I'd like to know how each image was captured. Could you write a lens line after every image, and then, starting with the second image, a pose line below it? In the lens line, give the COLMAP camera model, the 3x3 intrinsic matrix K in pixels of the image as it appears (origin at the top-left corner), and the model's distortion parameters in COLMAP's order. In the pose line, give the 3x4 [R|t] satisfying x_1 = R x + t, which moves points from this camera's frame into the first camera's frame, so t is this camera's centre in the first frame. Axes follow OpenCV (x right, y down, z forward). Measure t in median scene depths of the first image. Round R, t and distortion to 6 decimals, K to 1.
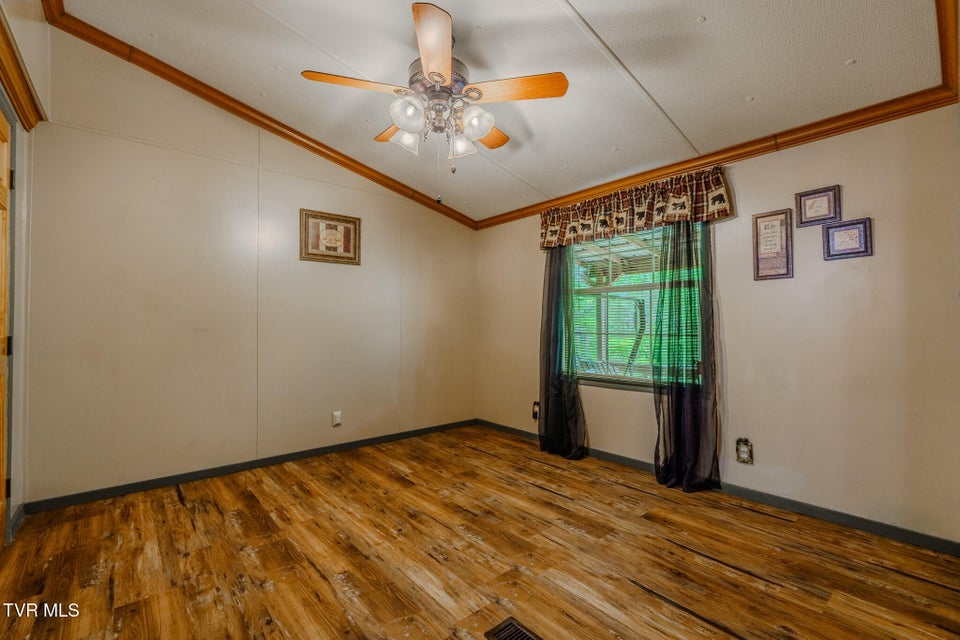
lens RADIAL K [[428.2, 0, 484.7], [0, 428.2, 306.5], [0, 0, 1]] dist [-0.003031, 0.001840]
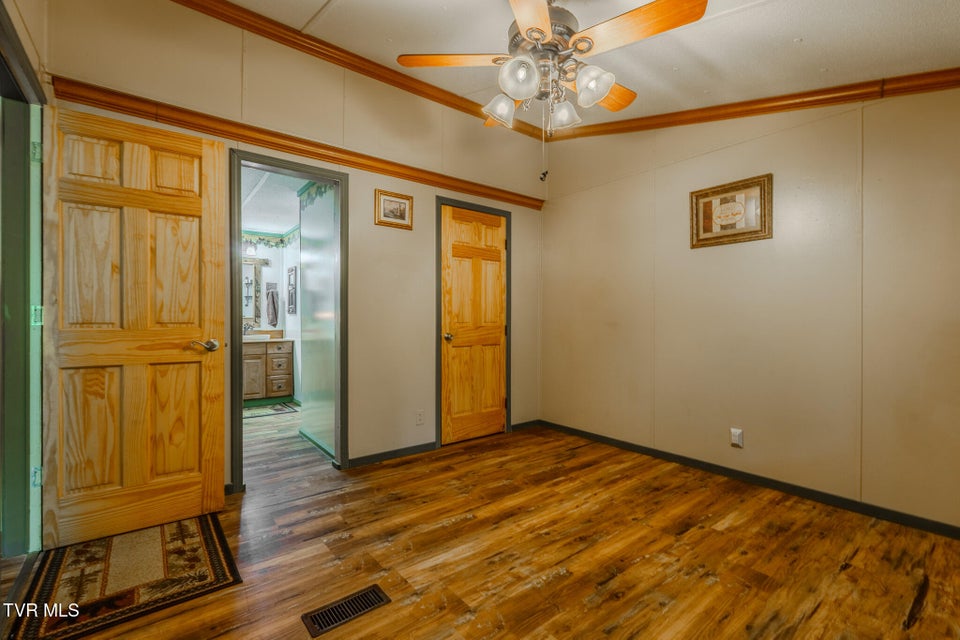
lens RADIAL K [[428.2, 0, 480.7], [0, 428.2, 323.3], [0, 0, 1]] dist [-0.003031, 0.001840]
pose [[-0.055304, 0.011535, -0.998403, 0.743919], [0.040448, 0.999138, 0.009303, 0.031670], [0.997650, -0.039869, -0.055723, 0.892981]]
